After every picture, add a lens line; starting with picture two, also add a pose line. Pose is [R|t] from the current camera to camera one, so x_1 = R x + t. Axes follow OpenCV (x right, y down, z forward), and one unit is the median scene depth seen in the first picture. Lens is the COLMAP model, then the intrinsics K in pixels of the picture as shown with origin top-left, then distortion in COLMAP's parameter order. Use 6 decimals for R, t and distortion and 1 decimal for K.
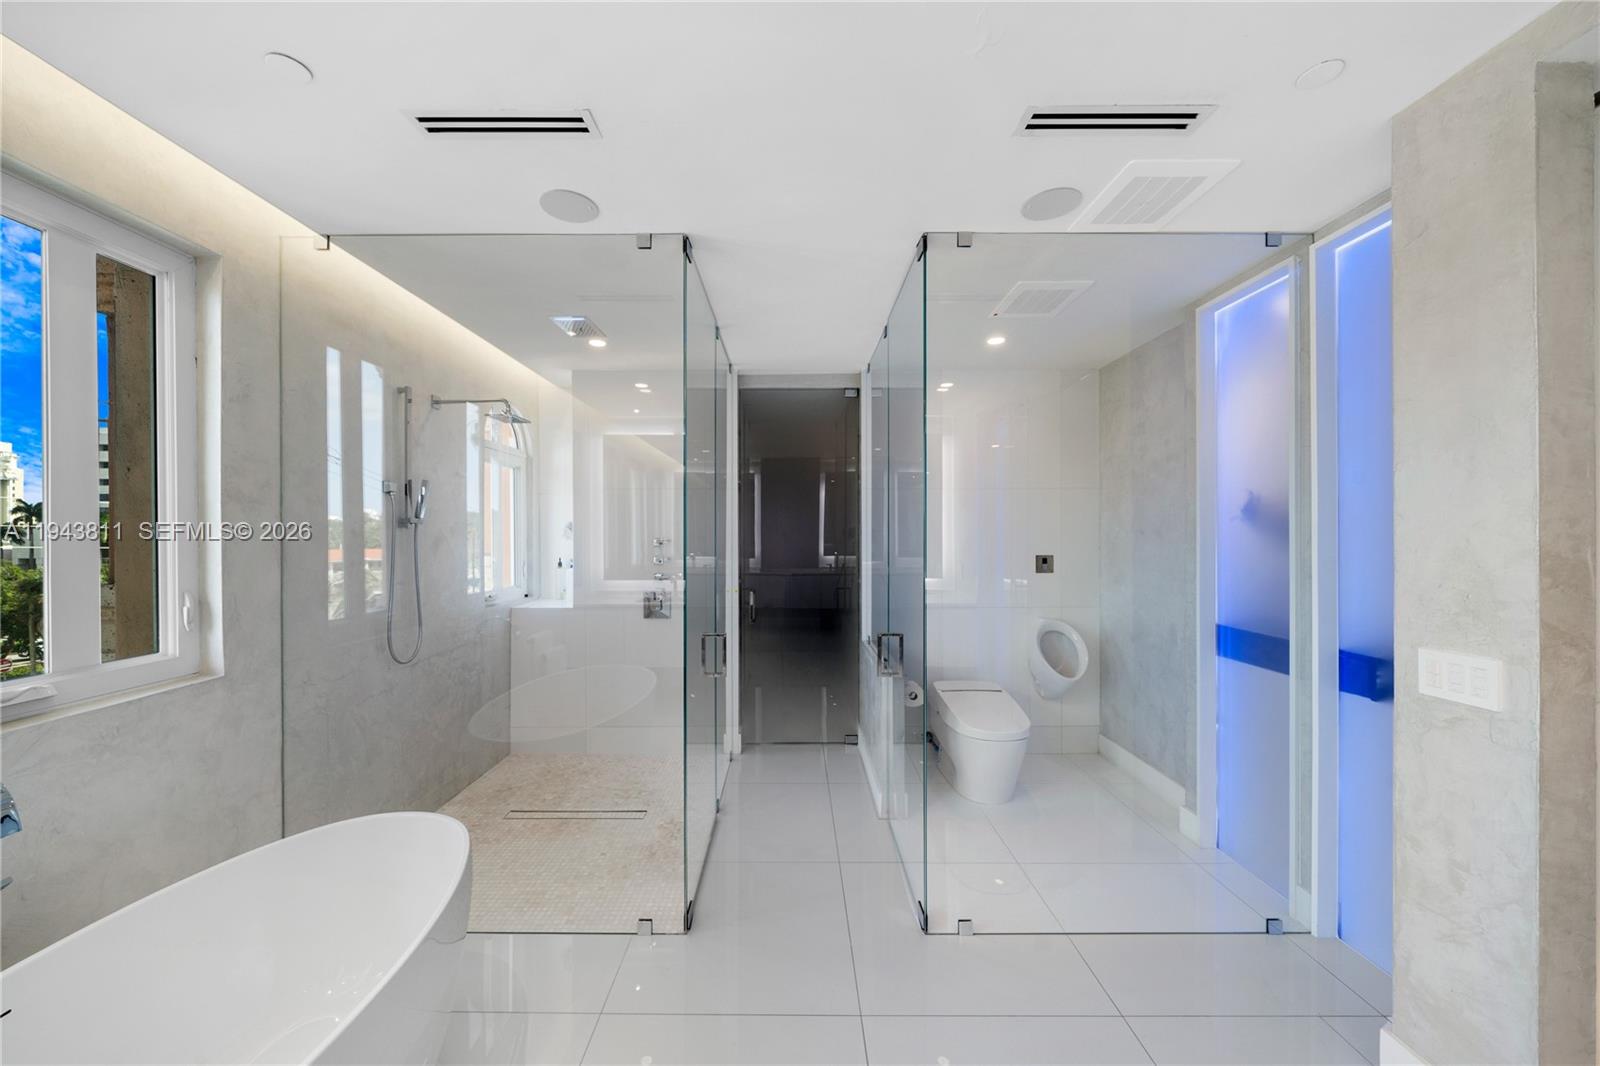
lens RADIAL K [[549.7, 0, 792.0], [0, 549.7, 535.4], [0, 0, 1]] dist [-0.000878, -0.000103]
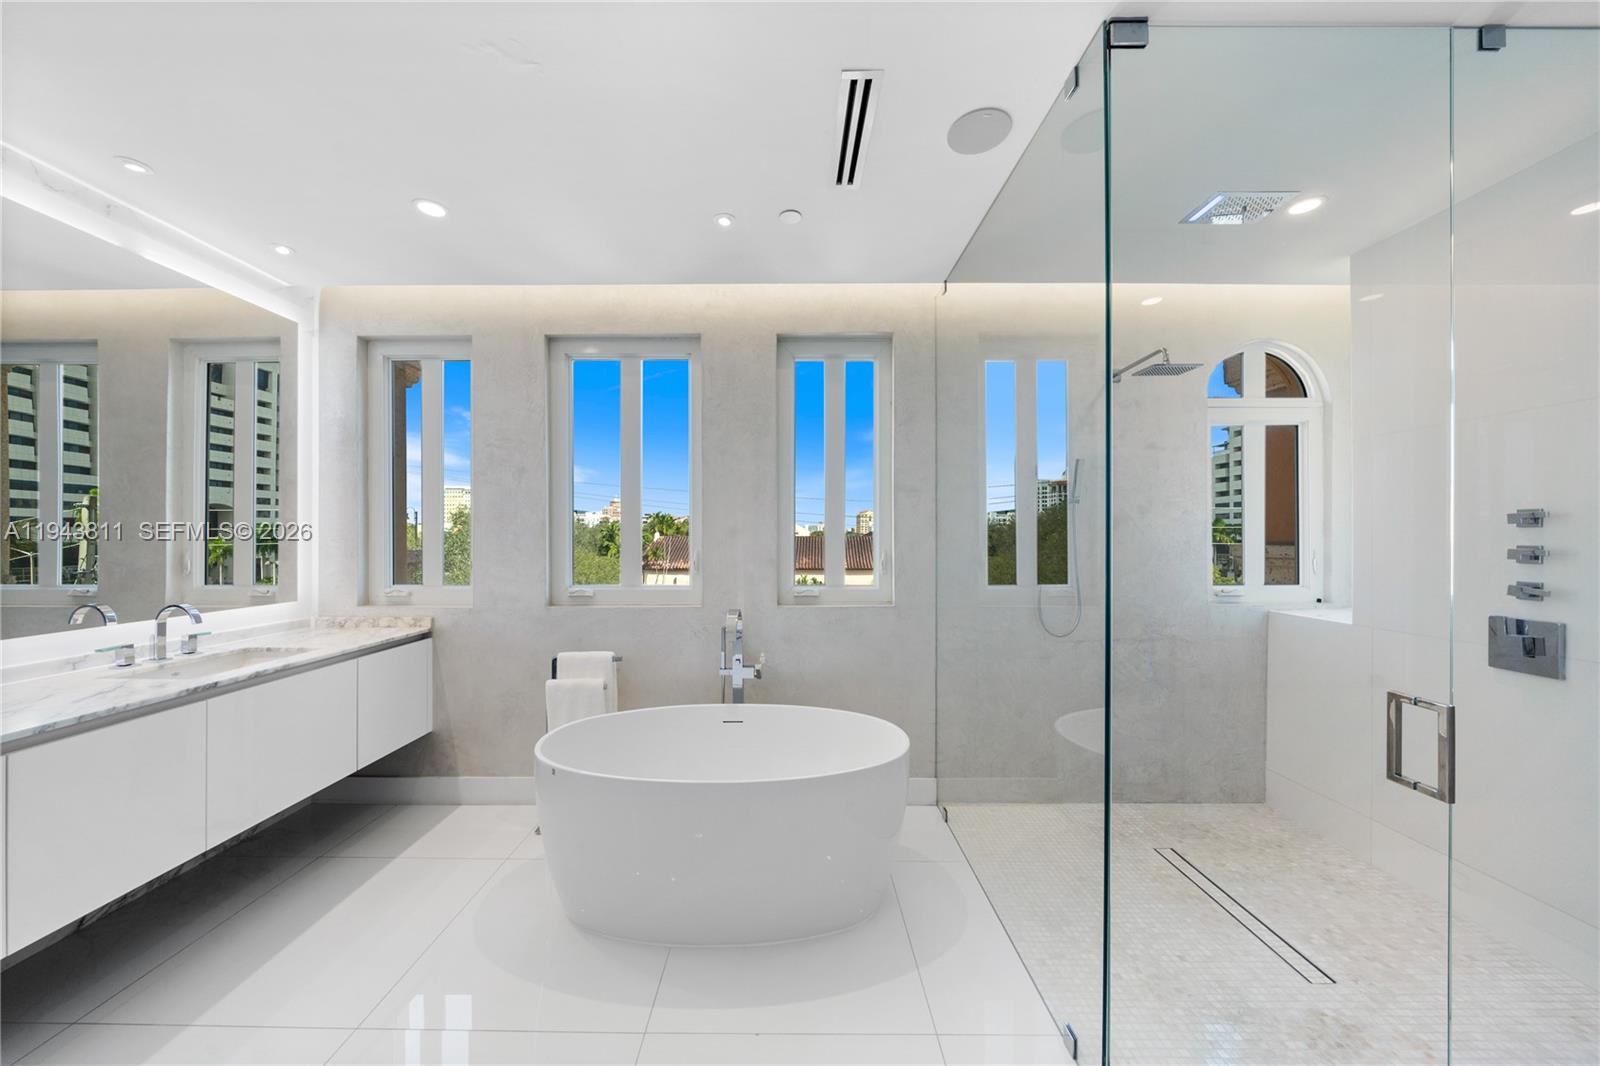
lens RADIAL K [[549.7, 0, 792.0], [0, 549.7, 535.4], [0, 0, 1]] dist [-0.000878, -0.000103]
pose [[0.005602, -0.001451, -0.999983, 0.307090], [0.000210, 0.999999, -0.001449, 0.037438], [0.999984, -0.000202, 0.005603, 0.435331]]
